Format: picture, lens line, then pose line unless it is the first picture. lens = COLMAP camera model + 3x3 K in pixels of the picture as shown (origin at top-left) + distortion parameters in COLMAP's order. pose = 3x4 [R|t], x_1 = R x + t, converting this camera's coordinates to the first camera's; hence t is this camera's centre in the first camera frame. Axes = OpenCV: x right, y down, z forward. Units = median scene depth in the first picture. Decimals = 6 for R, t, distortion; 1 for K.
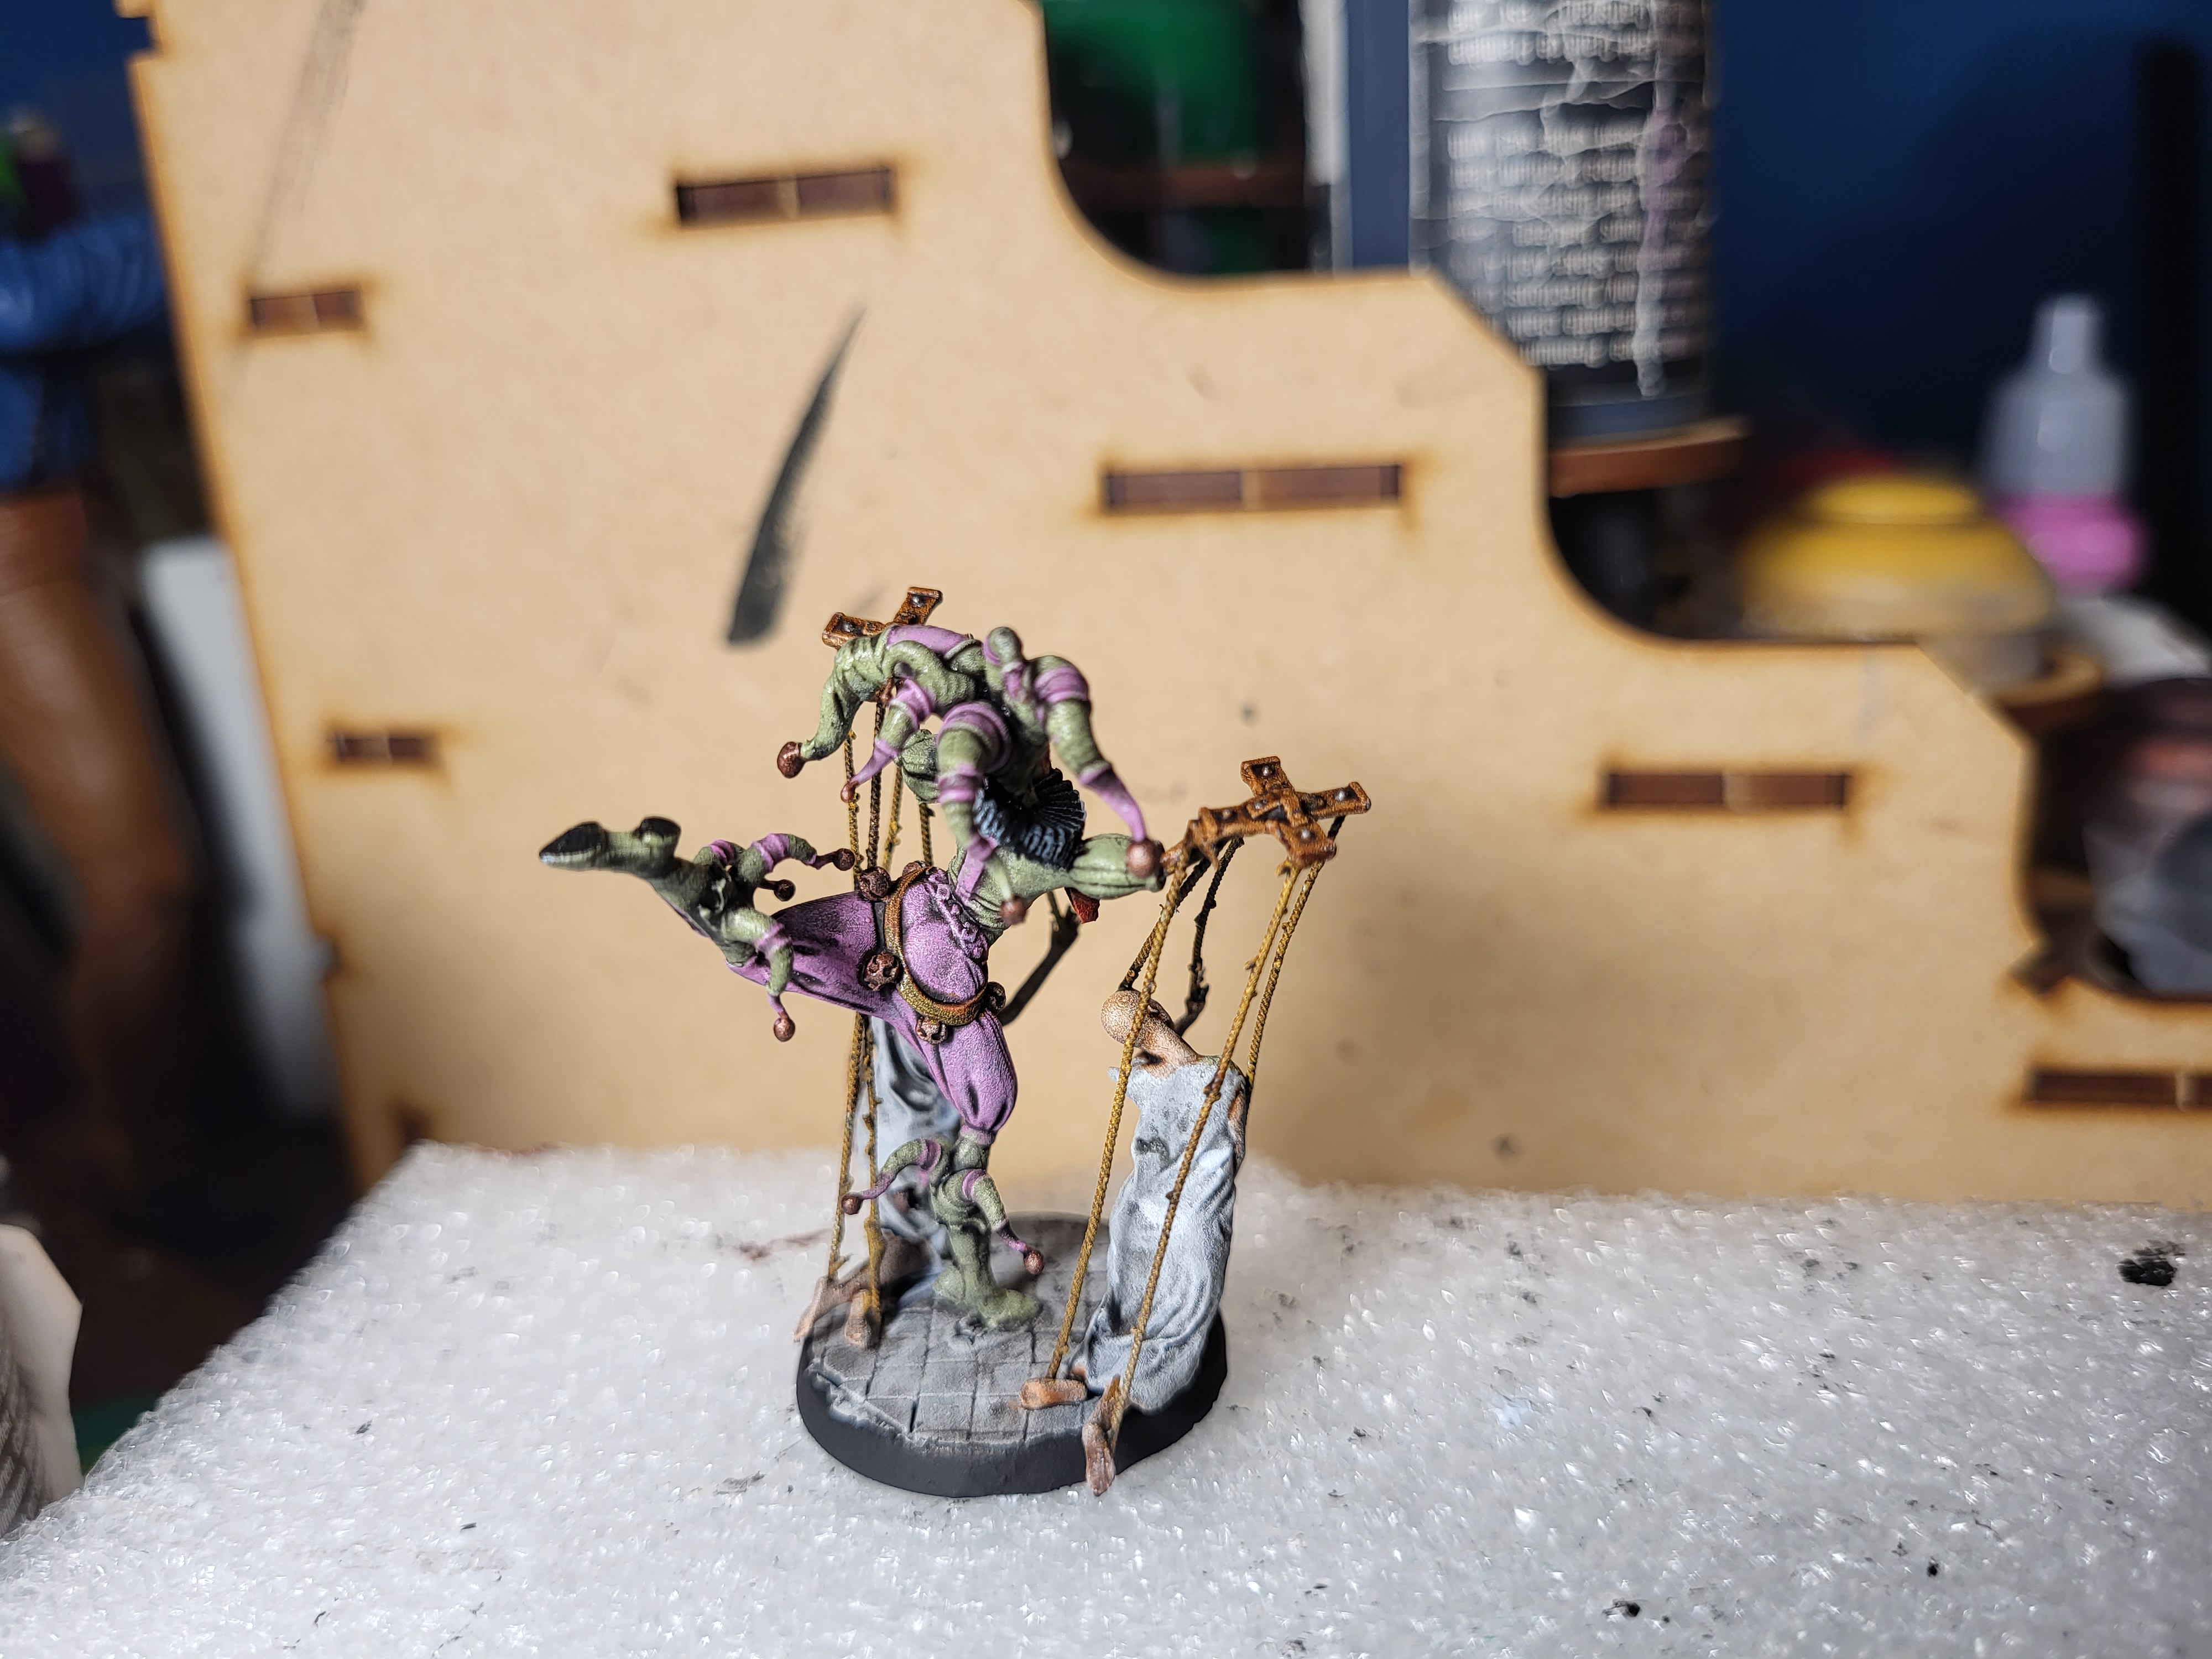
lens RADIAL K [[1921.4, 0, 1157.2], [0, 1921.4, 831.7], [0, 0, 1]] dist [-0.044295, 0.003827]
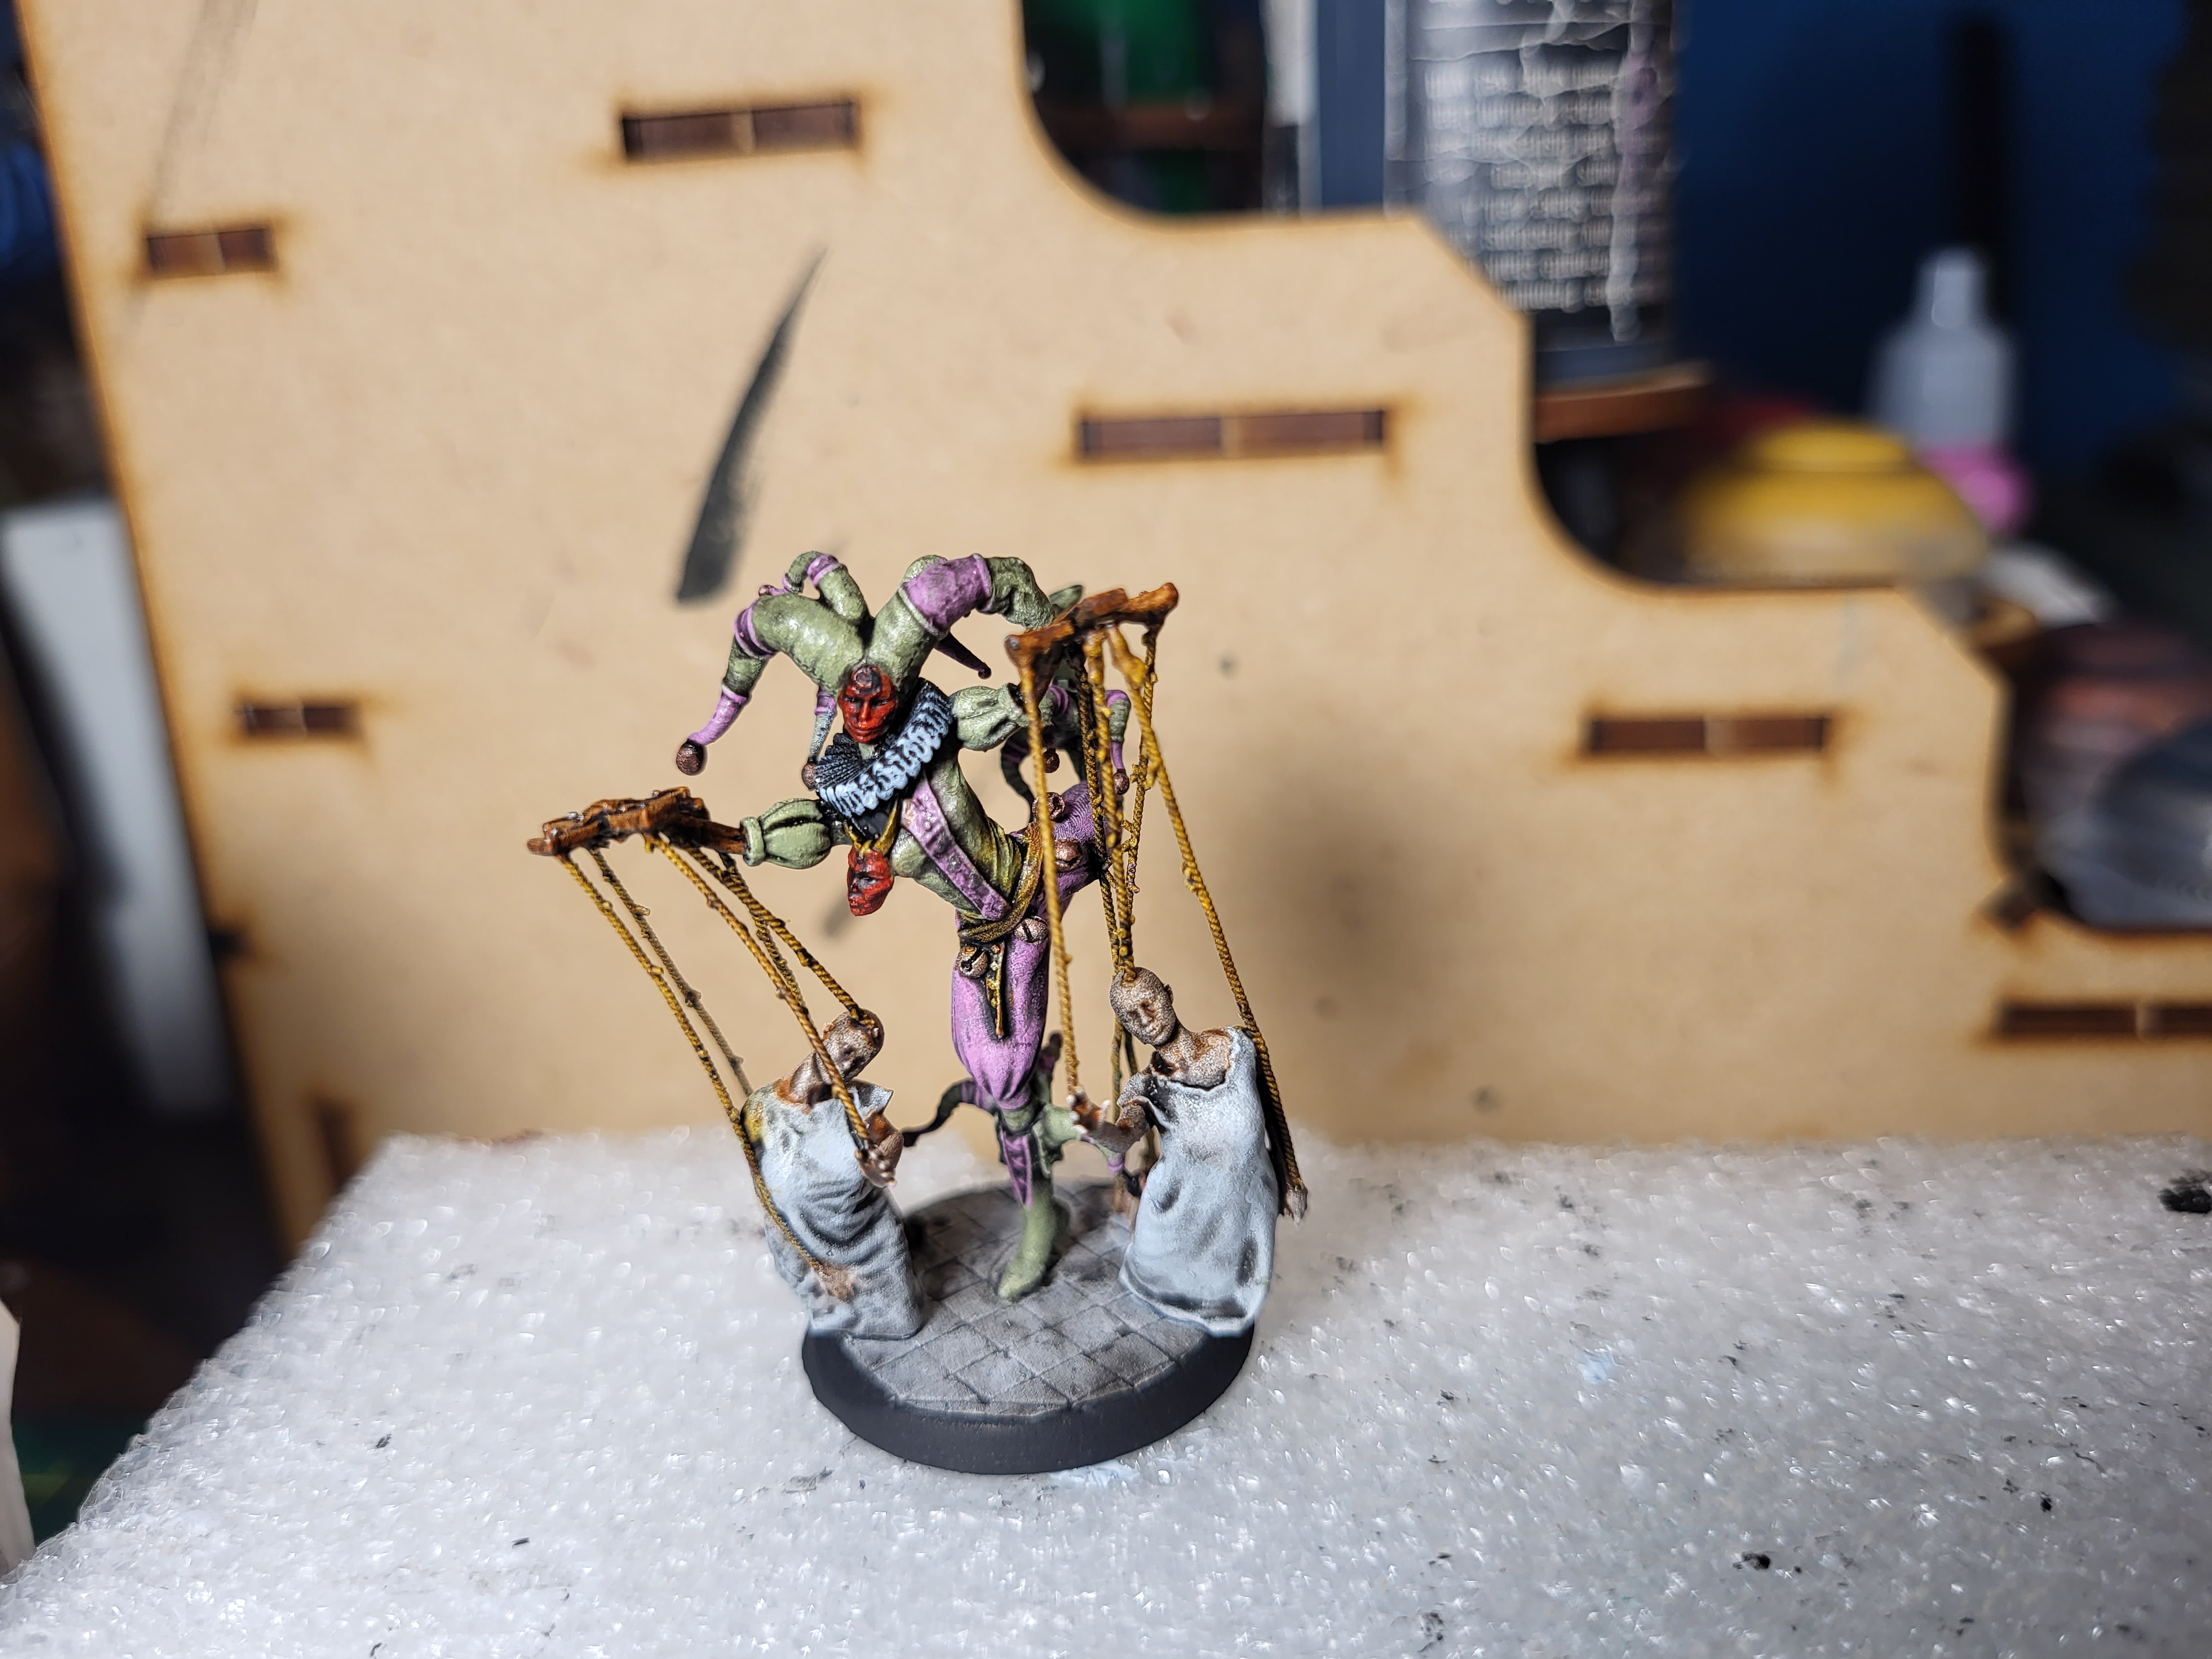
lens RADIAL K [[1911.0, 0, 1143.7], [0, 1911.0, 829.7], [0, 0, 1]] dist [-0.051249, 0.007485]
pose [[0.995779, -0.021570, 0.089215, -0.111575], [0.019871, 0.999605, 0.019887, 0.002026], [-0.089609, -0.018031, 0.995814, 0.044111]]
